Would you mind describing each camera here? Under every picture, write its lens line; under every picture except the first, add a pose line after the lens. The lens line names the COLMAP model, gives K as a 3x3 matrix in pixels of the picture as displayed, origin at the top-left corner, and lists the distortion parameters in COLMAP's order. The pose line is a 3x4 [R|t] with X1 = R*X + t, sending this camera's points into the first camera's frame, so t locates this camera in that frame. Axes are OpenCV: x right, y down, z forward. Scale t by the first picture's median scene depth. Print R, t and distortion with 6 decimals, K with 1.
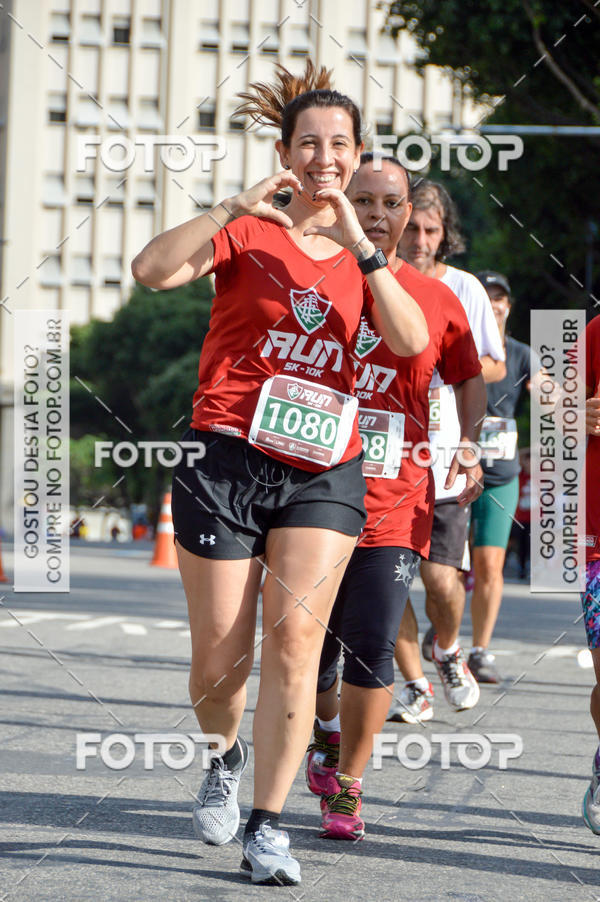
lens RADIAL K [[4189.7, 0, 355.2], [0, 4189.7, 385.6], [0, 0, 1]] dist [0.557911, -3.408690]
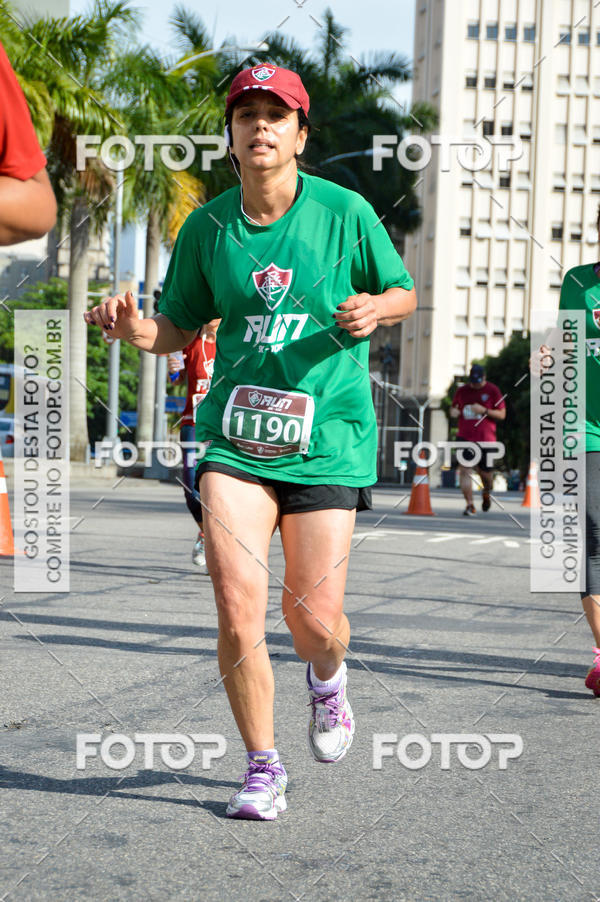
lens RADIAL K [[4189.7, 0, 355.2], [0, 4189.7, 385.6], [0, 0, 1]] dist [0.557911, -3.408690]
pose [[0.998072, -0.001451, -0.062043, -0.012622], [0.004679, 0.998641, 0.051908, -0.089091], [0.061883, -0.052098, 0.996723, -0.625838]]
